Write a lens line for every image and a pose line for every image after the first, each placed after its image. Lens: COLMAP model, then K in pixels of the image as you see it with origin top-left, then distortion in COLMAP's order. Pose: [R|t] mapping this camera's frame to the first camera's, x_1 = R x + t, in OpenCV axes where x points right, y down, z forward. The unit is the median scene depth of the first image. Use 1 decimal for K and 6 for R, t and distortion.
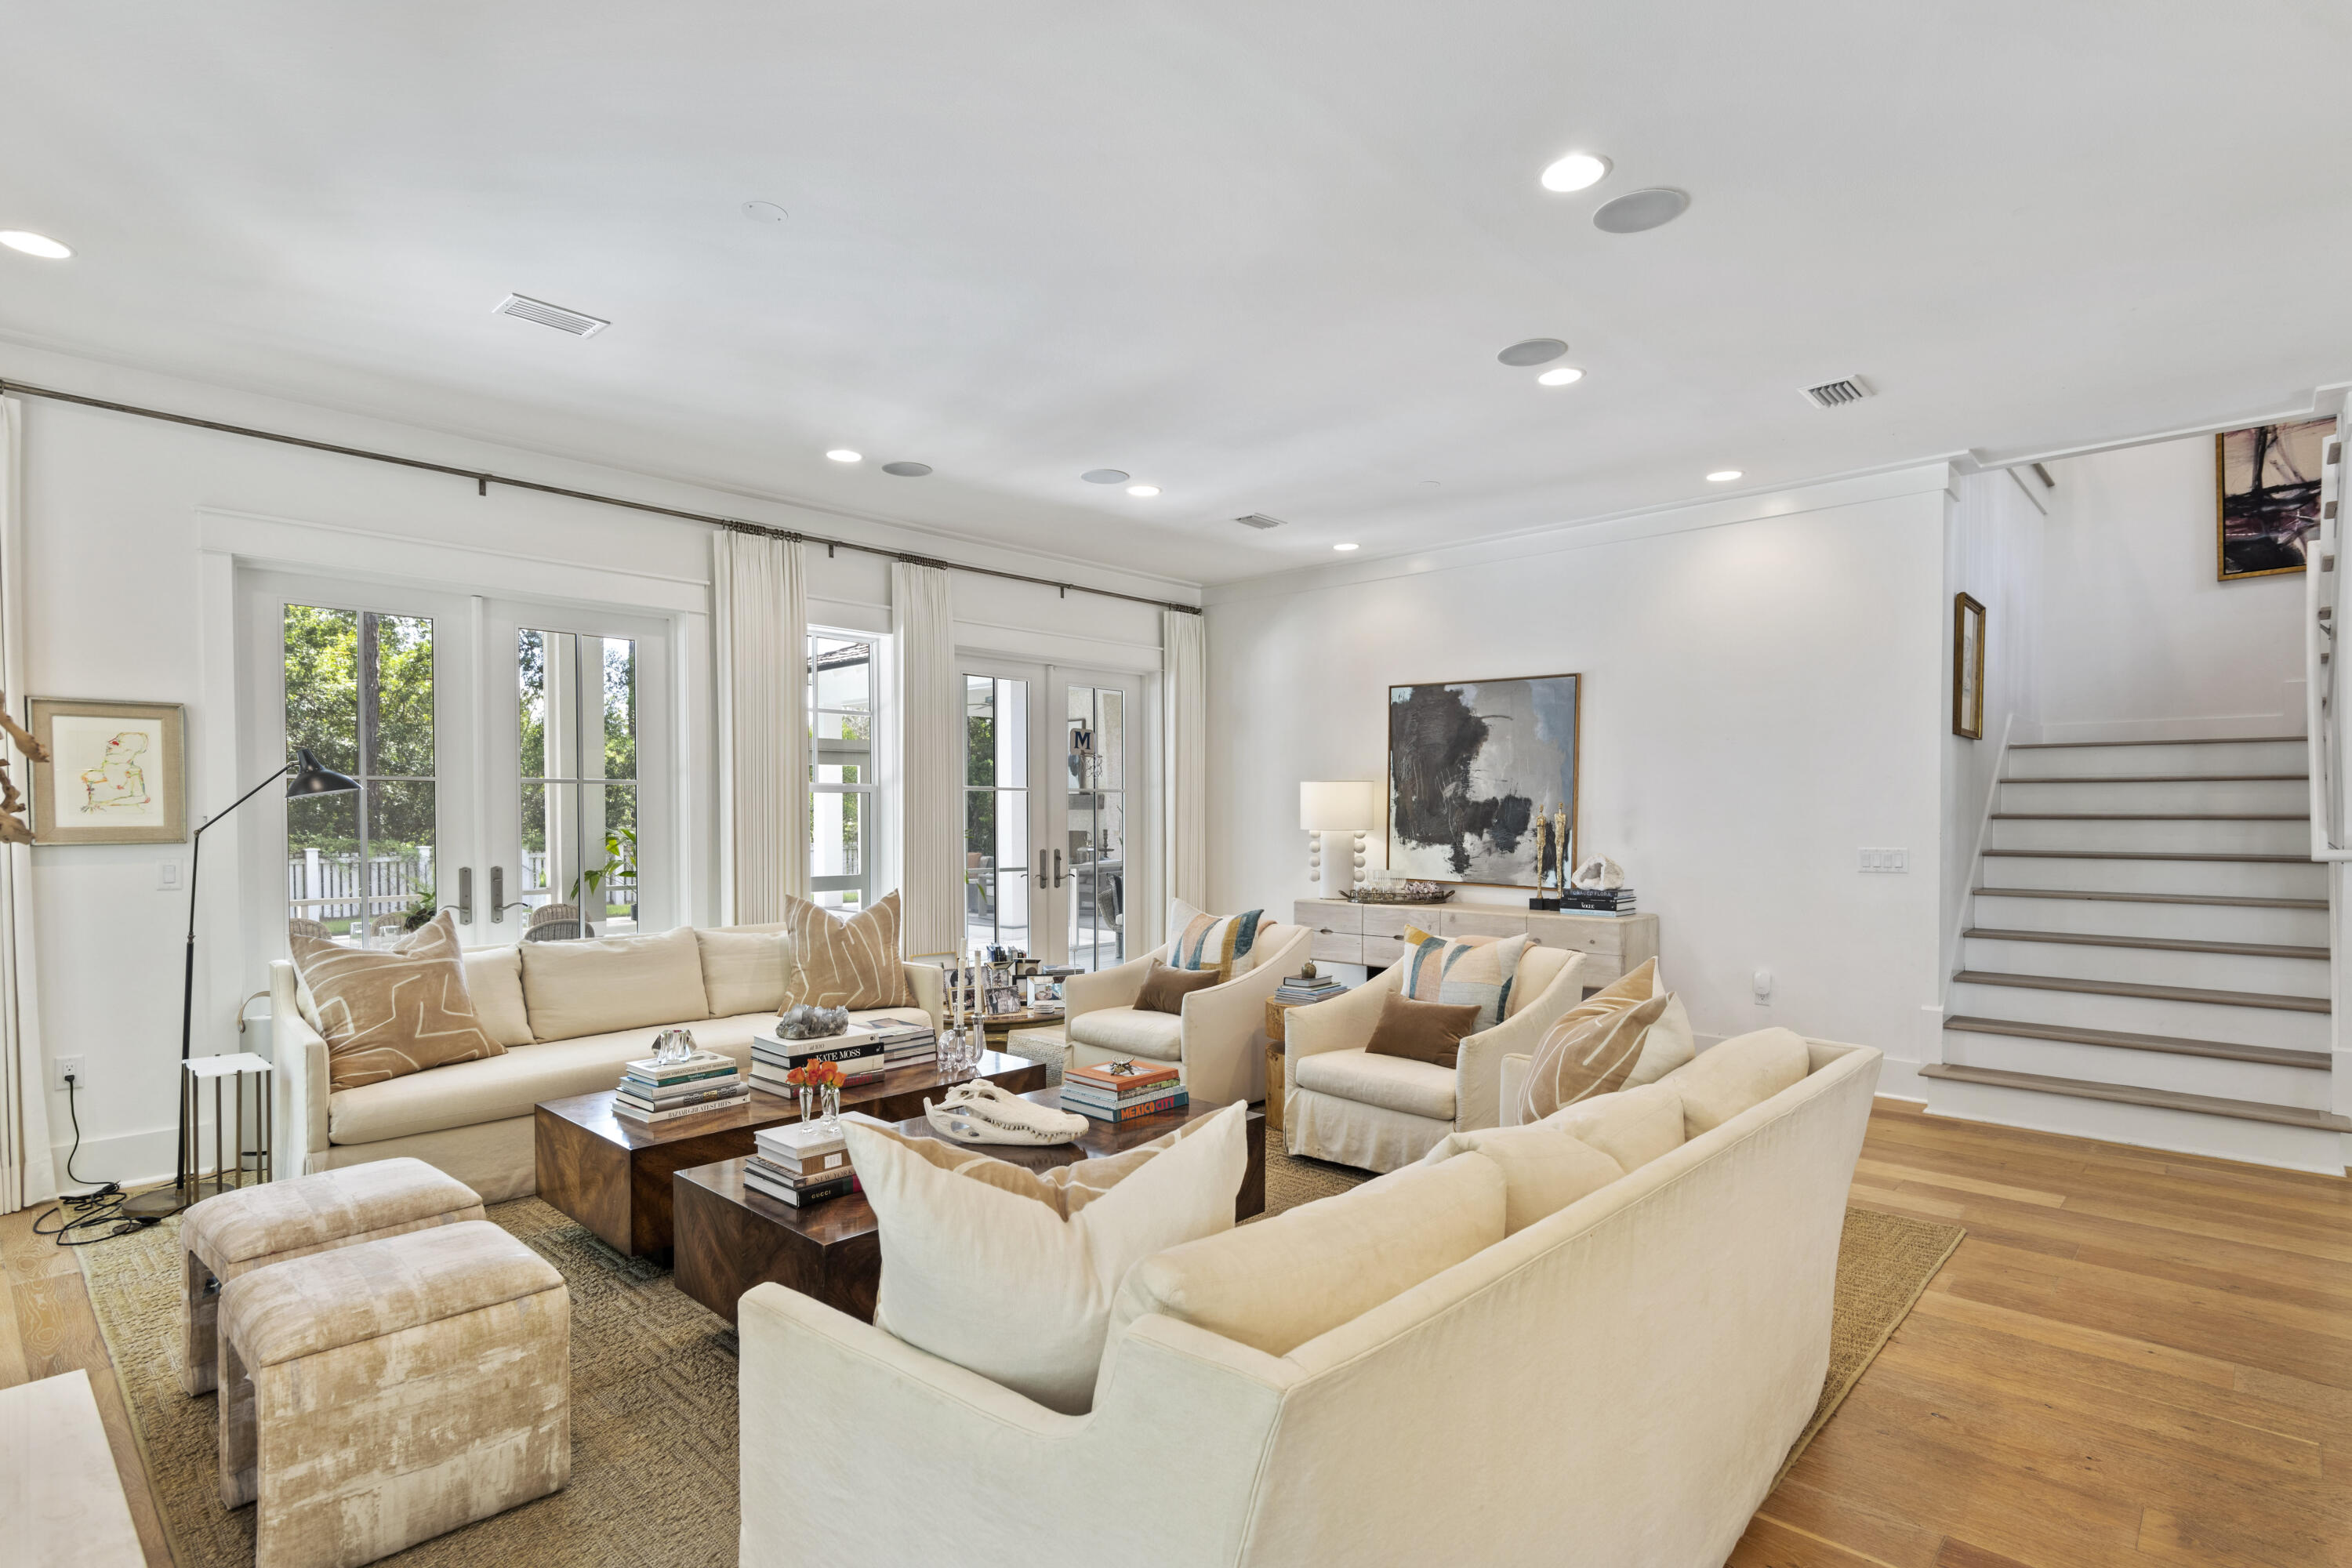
lens RADIAL K [[1167.7, 0, 1176.0], [0, 1167.7, 839.7], [0, 0, 1]] dist [-0.000073, -0.000178]
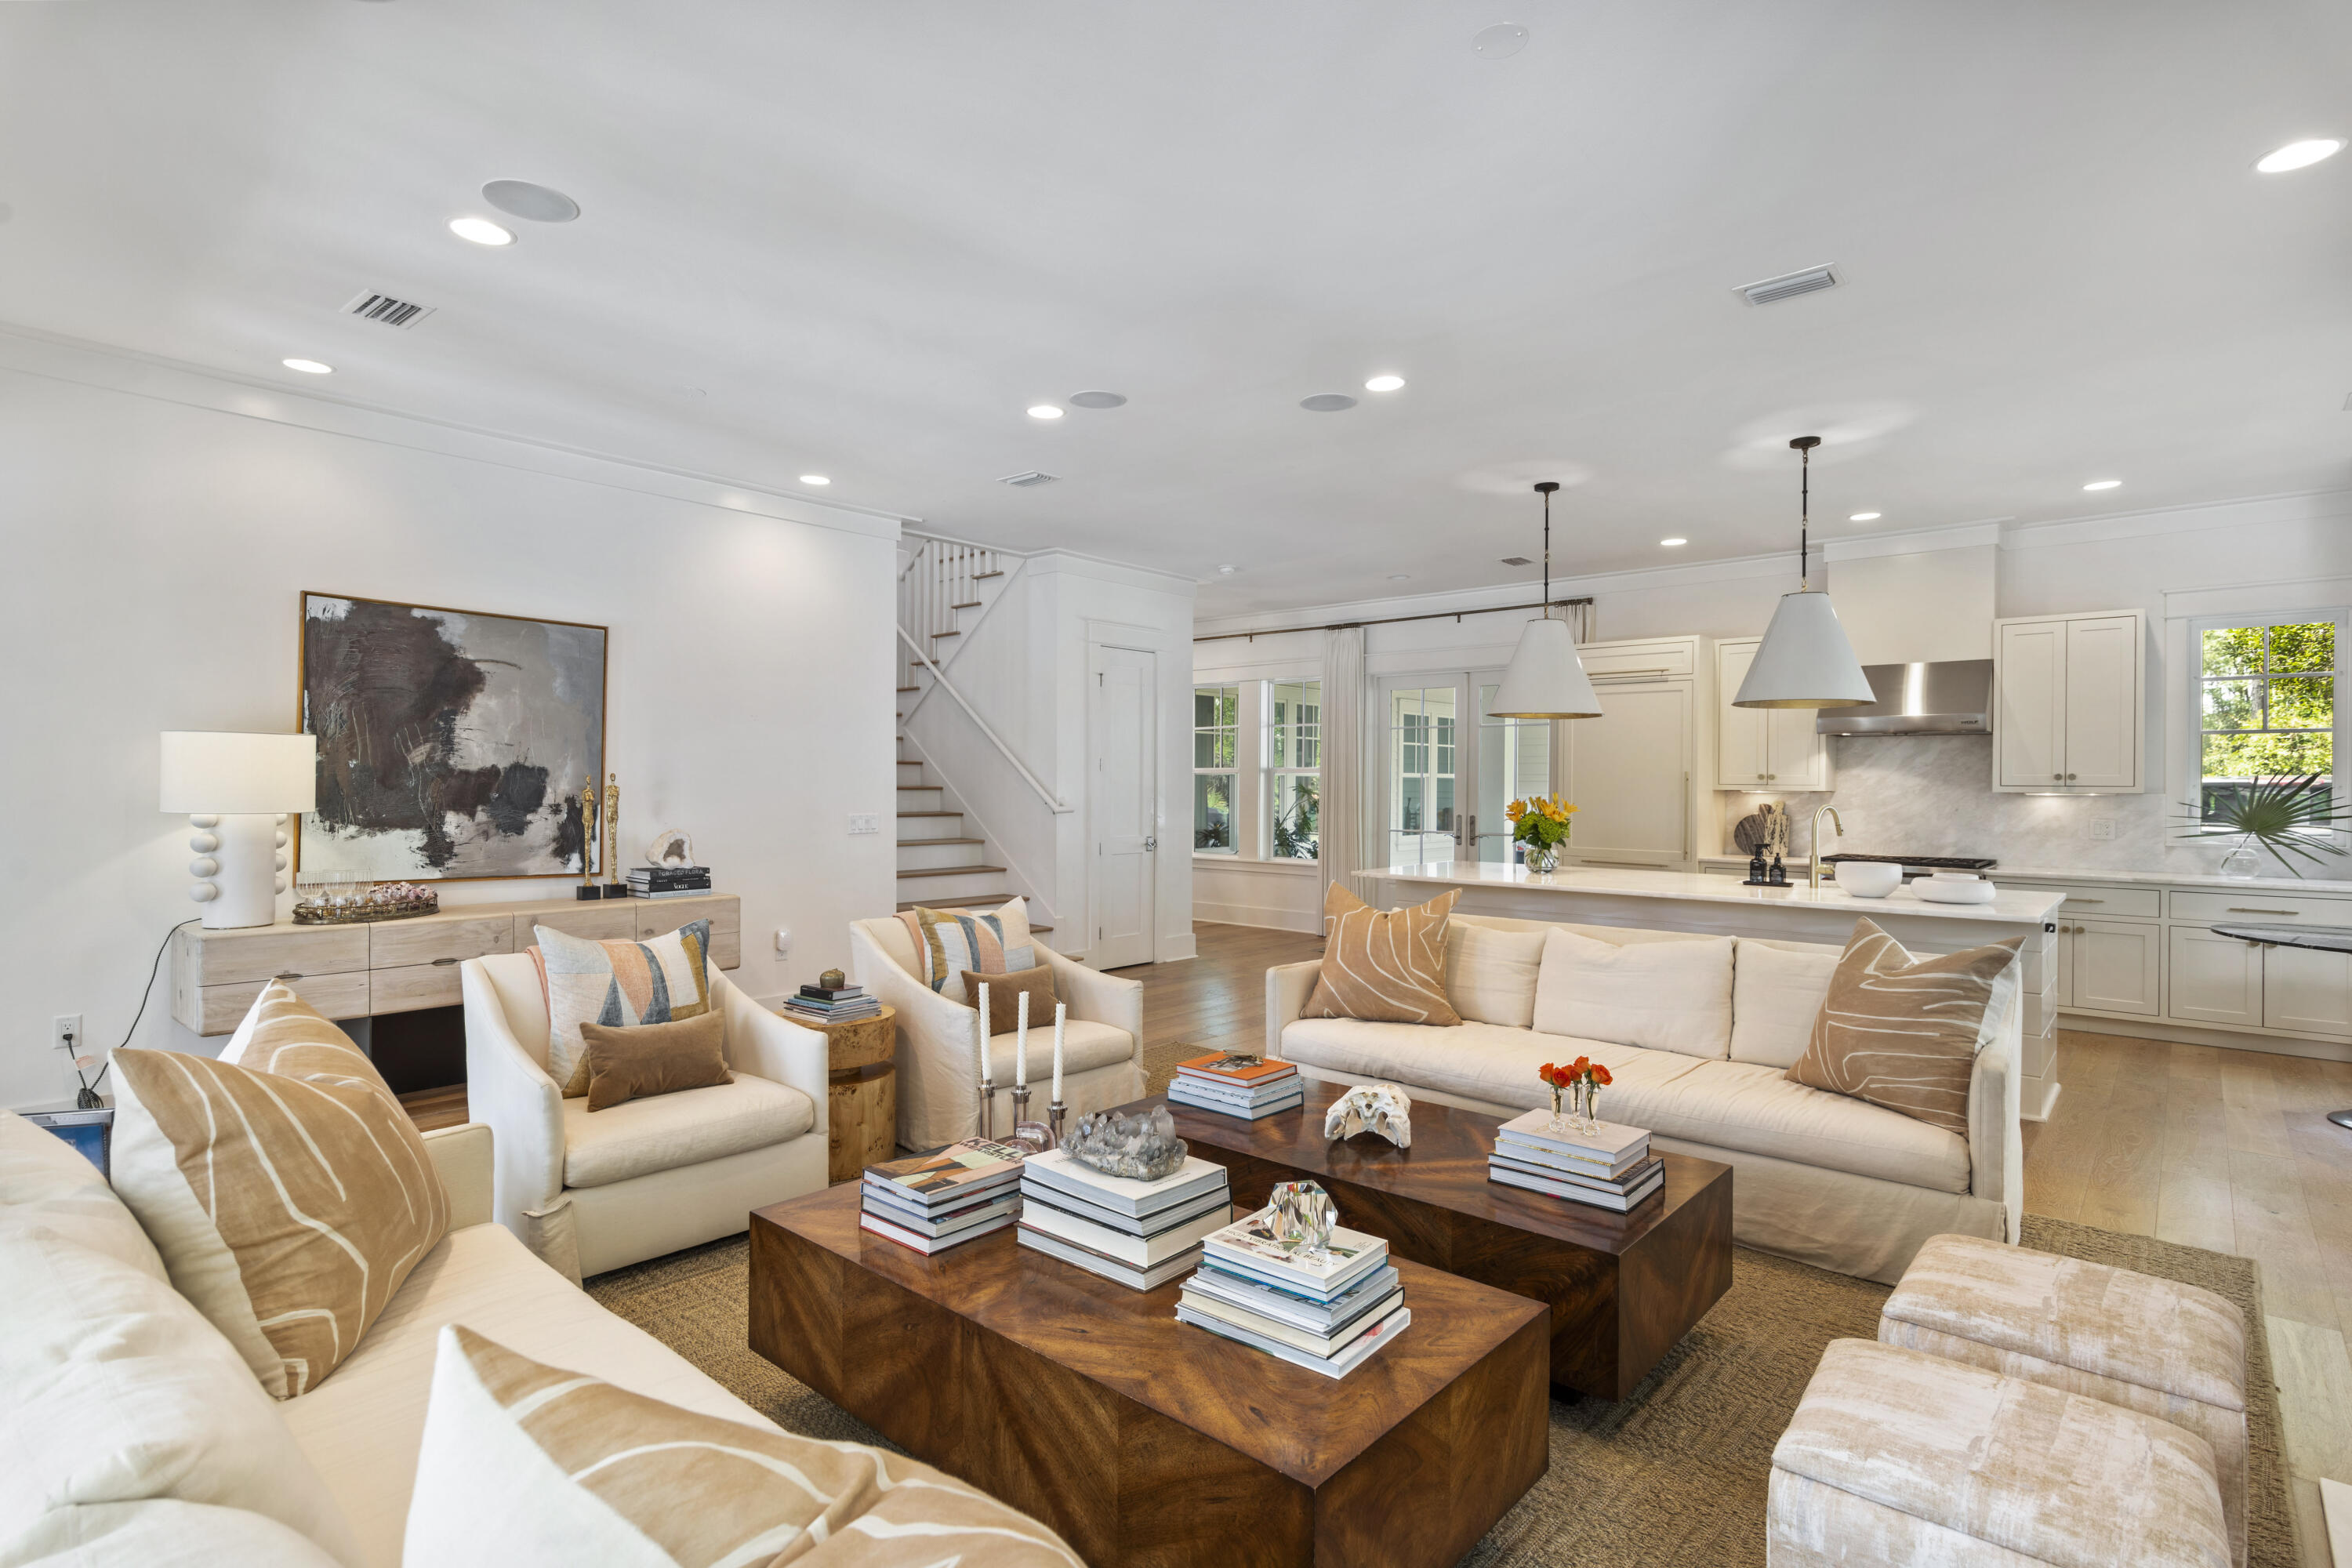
lens RADIAL K [[1150.3, 0, 1178.7], [0, 1150.3, 796.5], [0, 0, 1]] dist [0.003676, -0.000186]
pose [[-0.034259, -0.012129, 0.999339, -0.505518], [0.018143, 0.999754, 0.012756, -0.016728], [-0.999248, 0.018568, -0.034030, 0.560812]]
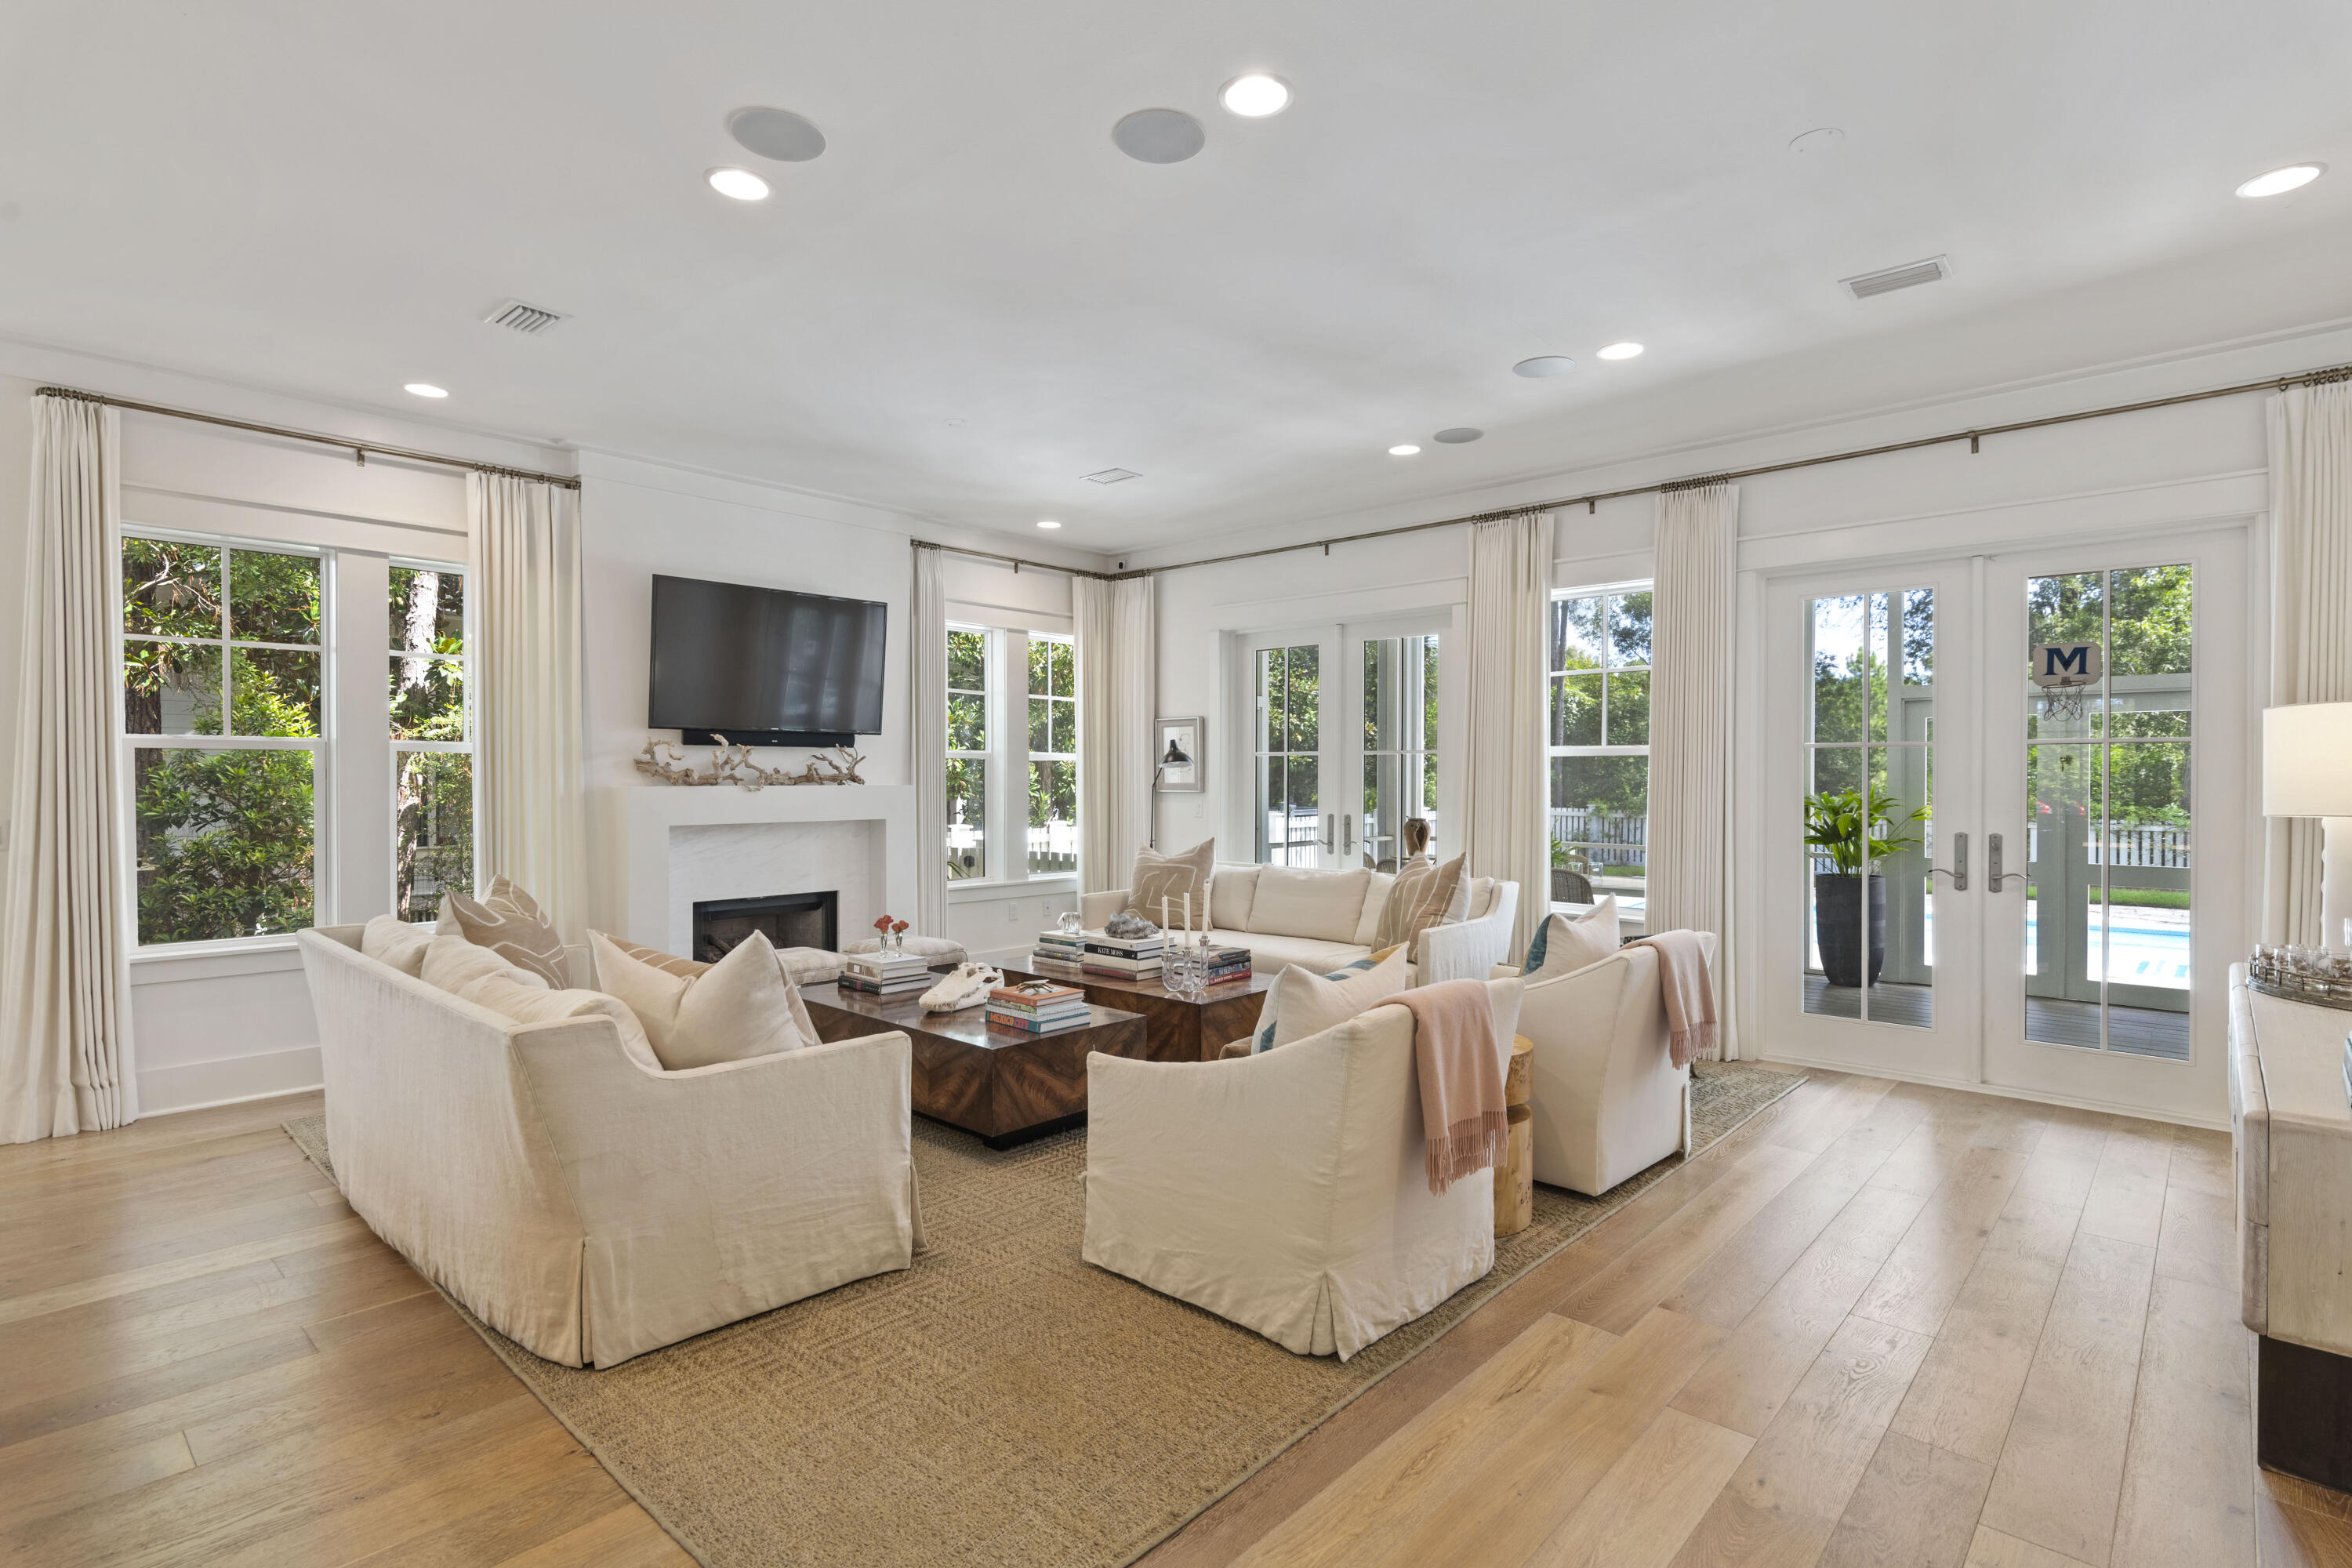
lens RADIAL K [[1142.9, 0, 1179.2], [0, 1142.9, 780.1], [0, 0, 1]] dist [0.003753, 0.000339]
pose [[0.009786, 0.003753, -0.999945, 0.588118], [-0.024536, 0.999693, 0.003512, -0.014253], [0.999651, 0.024500, 0.009876, 0.590036]]
